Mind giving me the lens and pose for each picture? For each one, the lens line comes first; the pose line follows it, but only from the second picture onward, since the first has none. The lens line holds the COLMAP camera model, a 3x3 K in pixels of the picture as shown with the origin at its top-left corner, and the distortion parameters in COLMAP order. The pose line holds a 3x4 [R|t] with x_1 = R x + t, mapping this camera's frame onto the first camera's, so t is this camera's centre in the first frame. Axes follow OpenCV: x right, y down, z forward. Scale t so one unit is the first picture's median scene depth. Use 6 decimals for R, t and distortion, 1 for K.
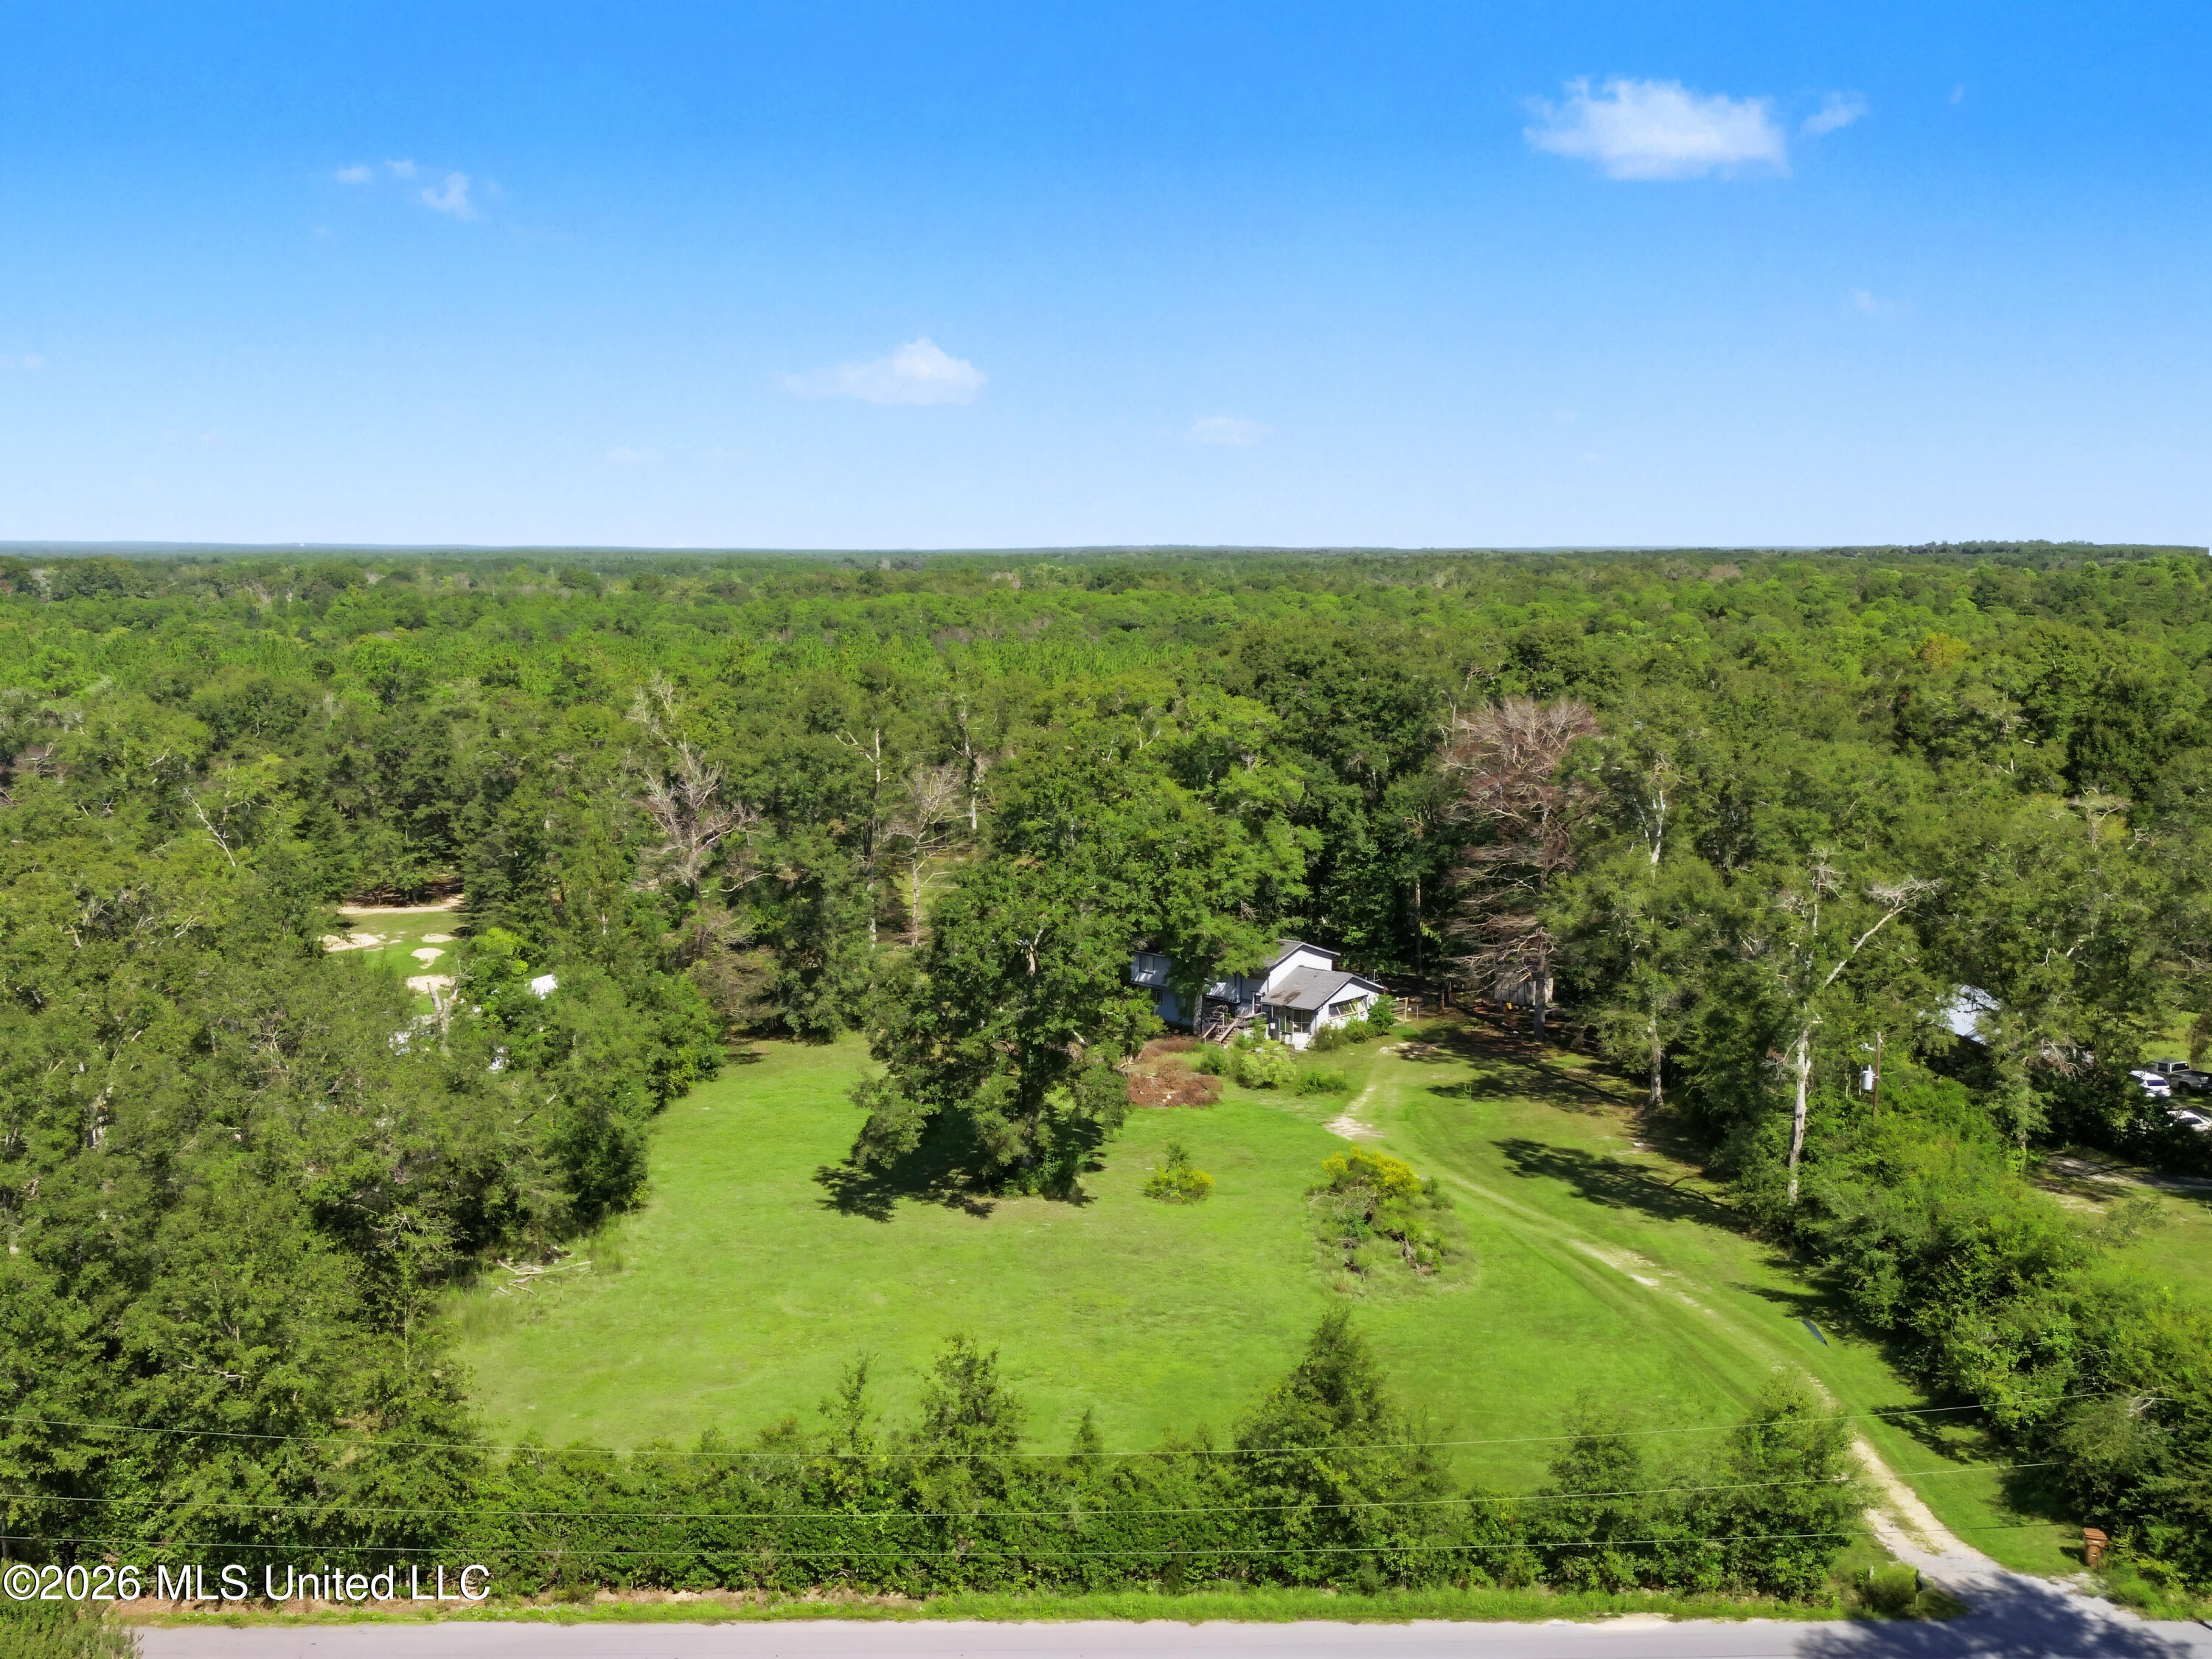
lens RADIAL K [[1701.2, 0, 1106.0], [0, 1701.2, 829.5], [0, 0, 1]] dist [0.047367, 0.000486]
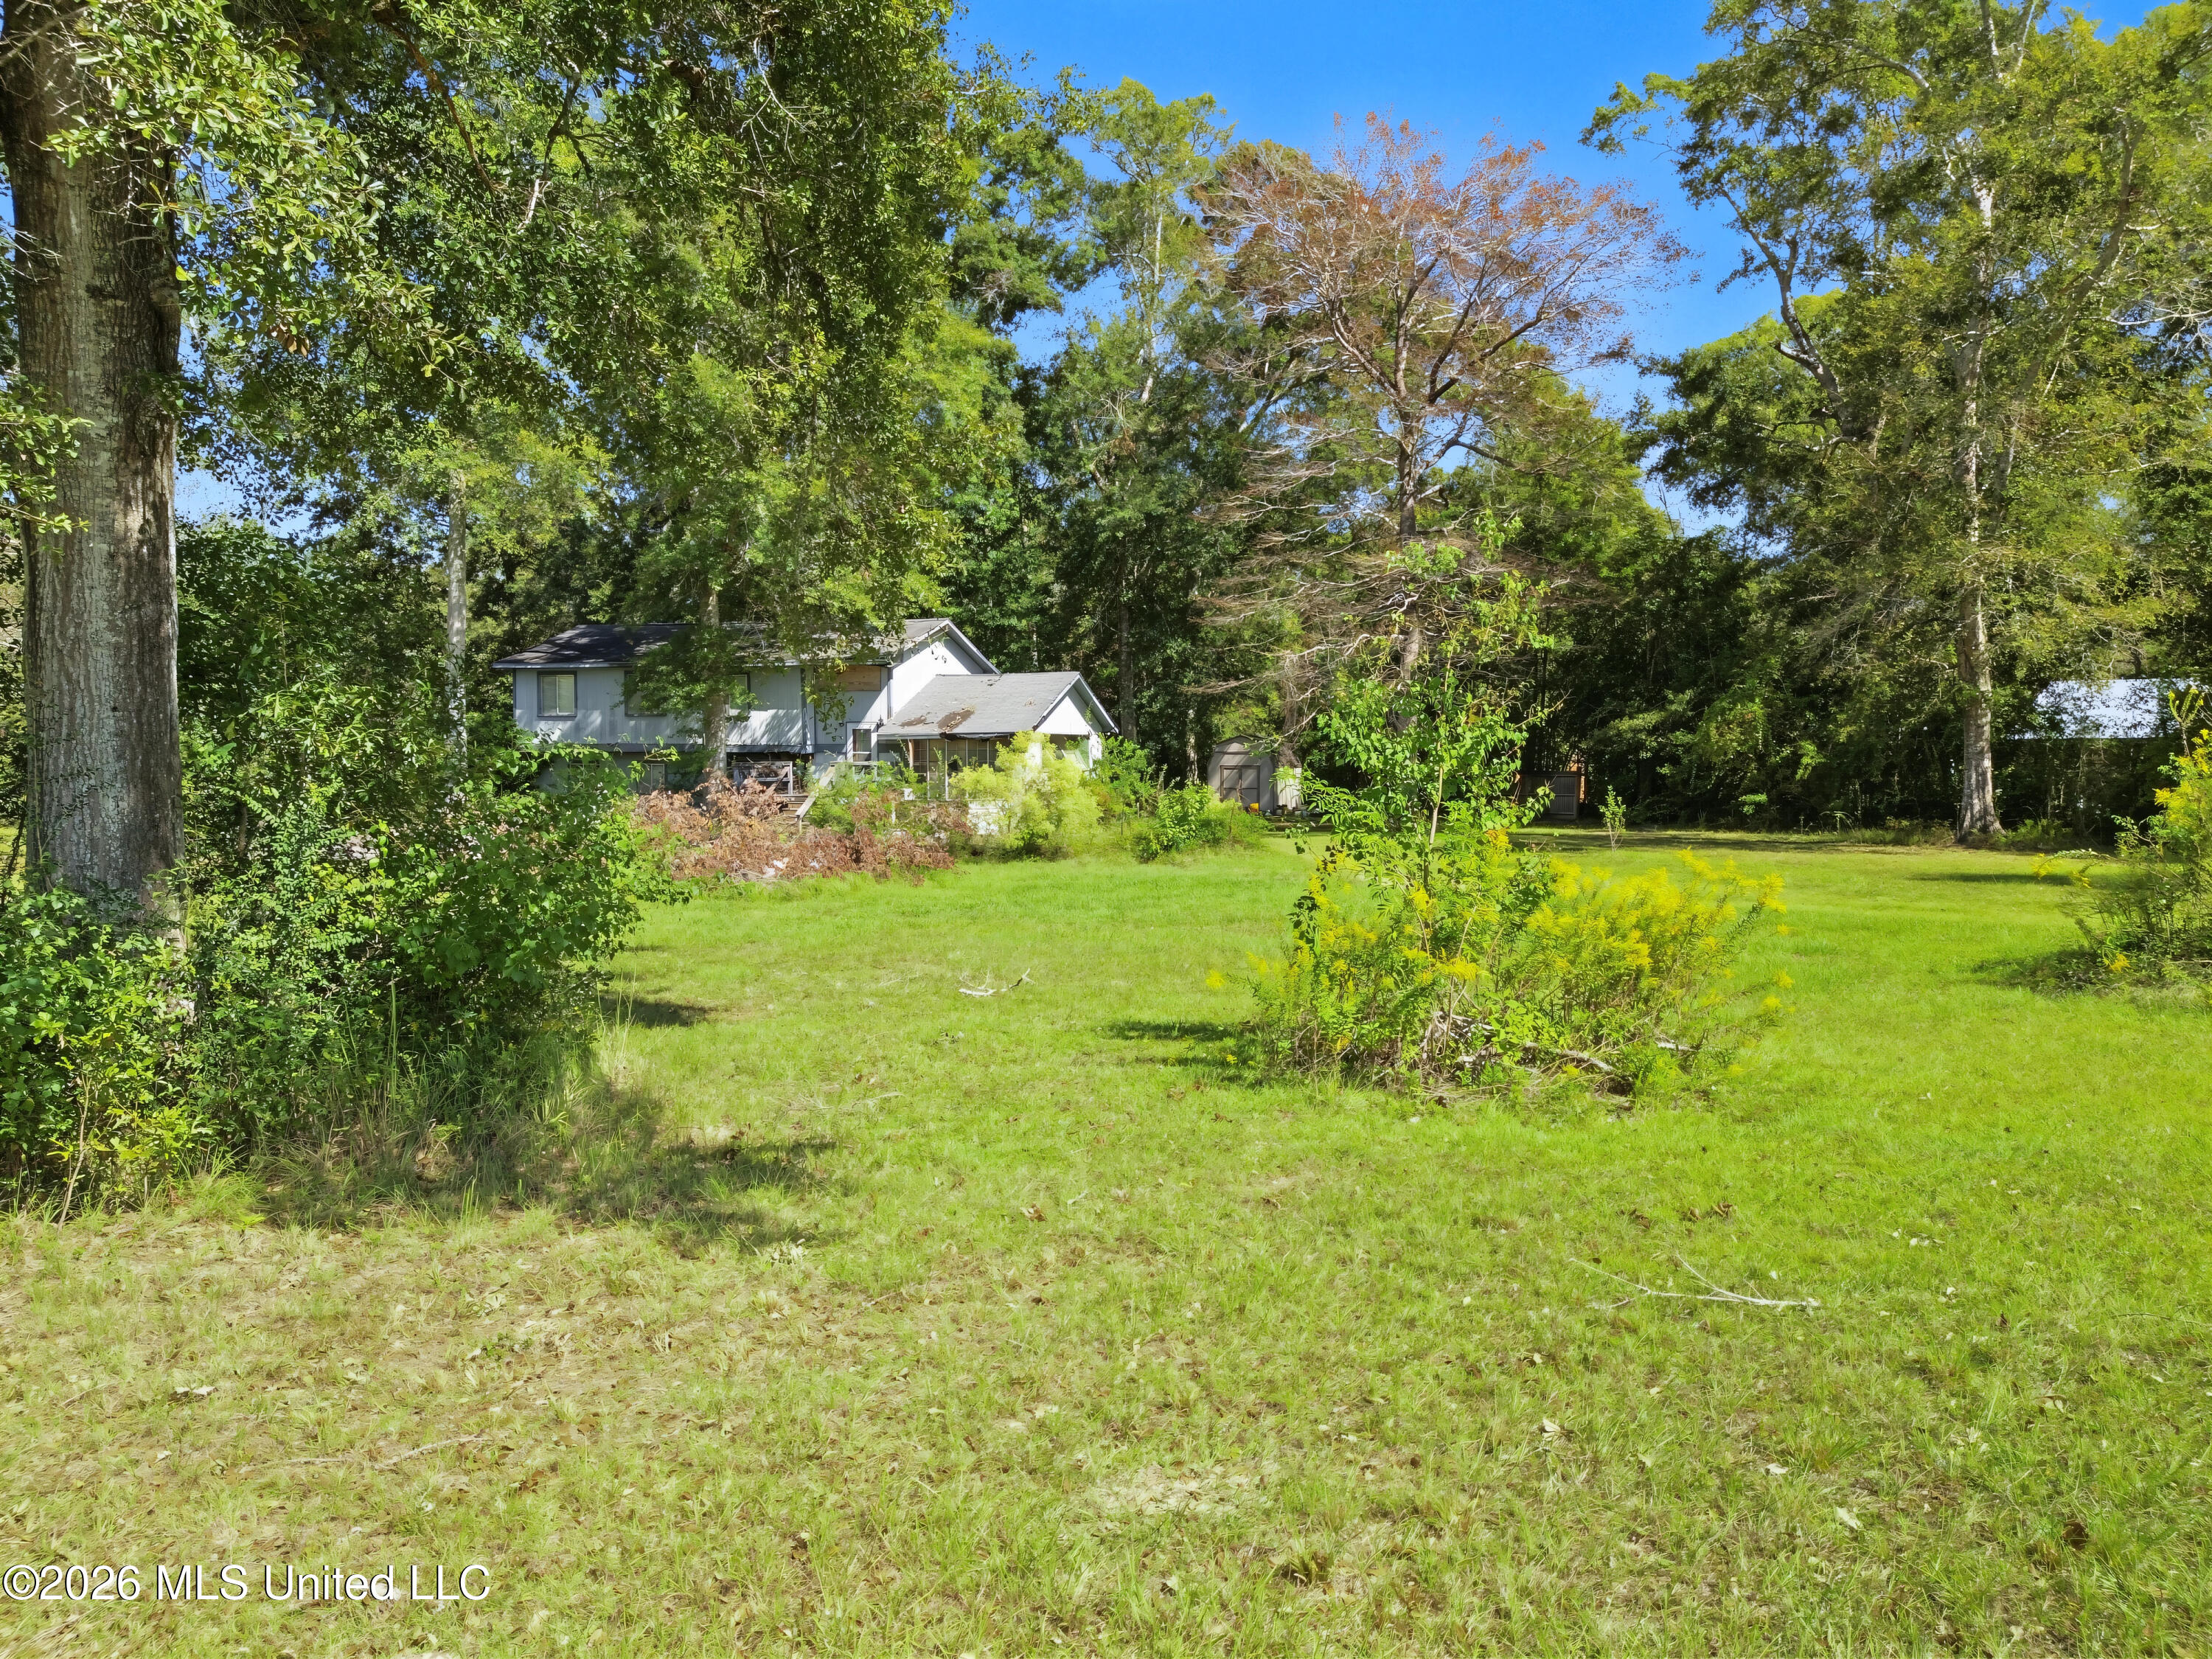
lens RADIAL K [[1604.7, 0, 1118.4], [0, 1604.7, 827.7], [0, 0, 1]] dist [0.078961, -0.082640]
pose [[0.903971, -0.030368, 0.426513, -0.021887], [0.051249, 0.997979, -0.037562, 0.140319], [-0.424511, 0.055814, 0.903701, 0.627536]]
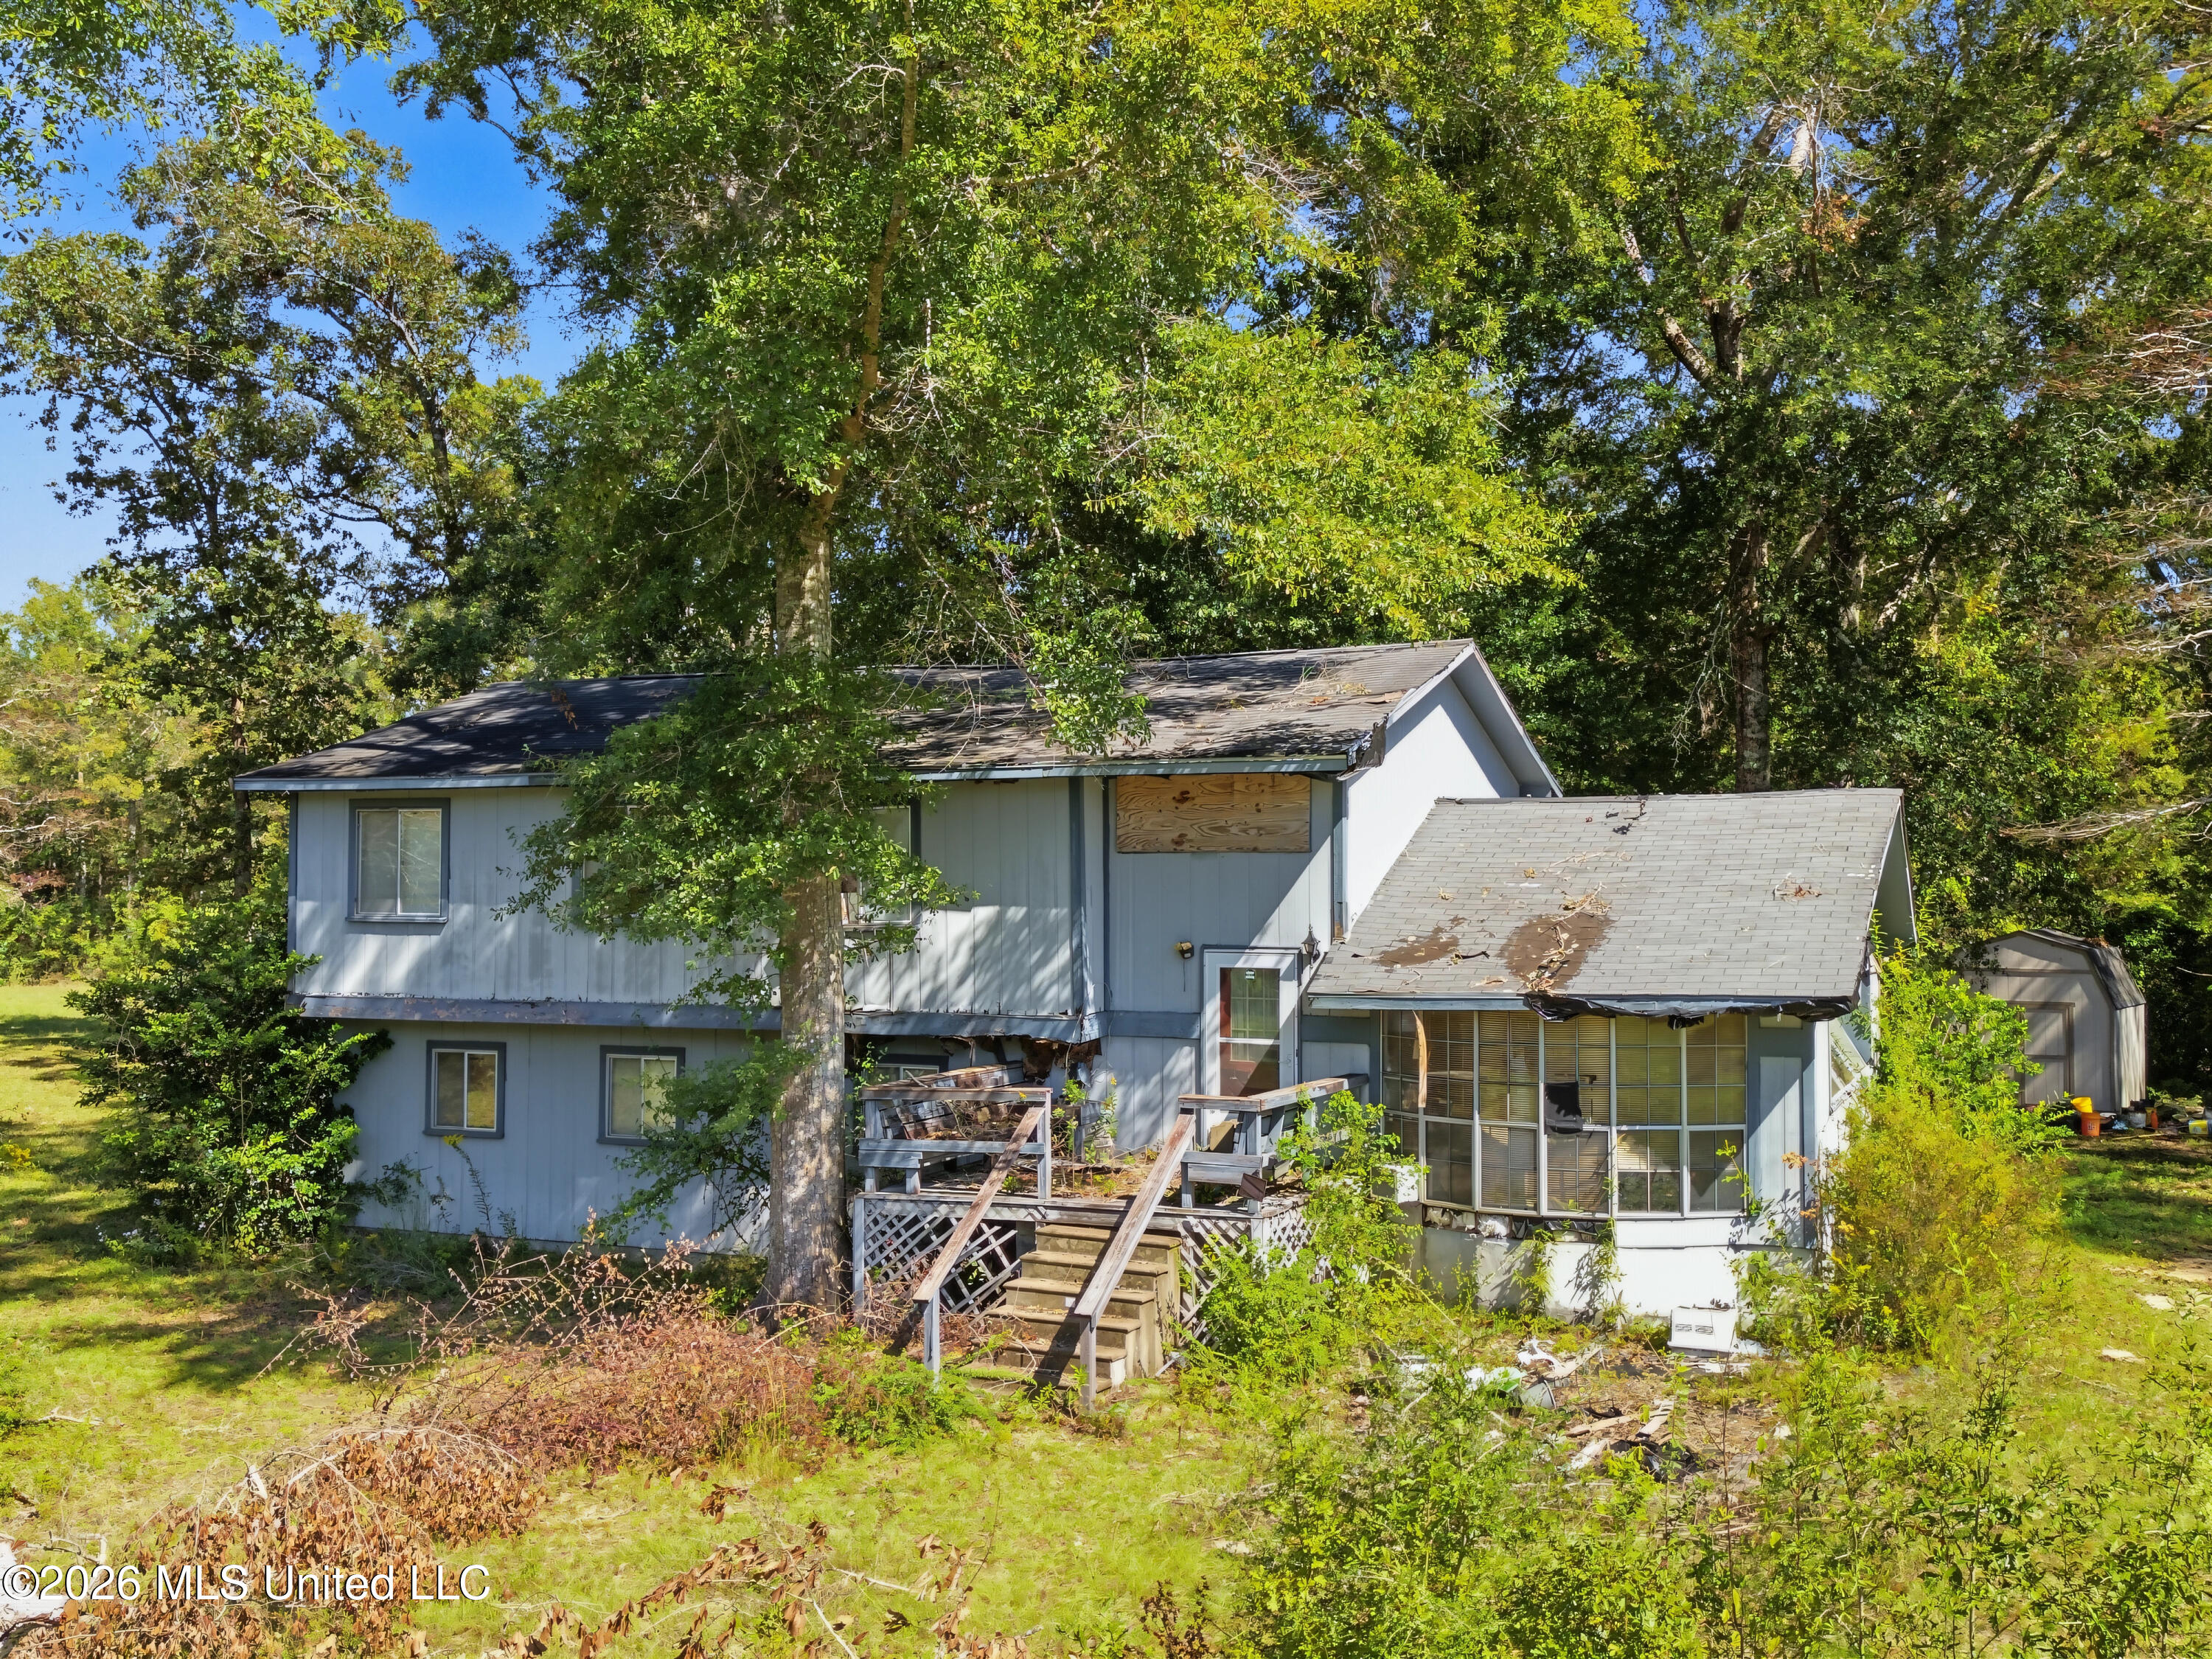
lens RADIAL K [[2188.5, 0, 1106.0], [0, 2188.5, 829.5], [0, 0, 1]] dist [-0.006747, -0.000612]
pose [[0.949831, 0.000584, 0.312762, 0.024442], [0.038355, 0.992233, -0.118332, 0.107287], [-0.310402, 0.124392, 0.942432, 0.846623]]
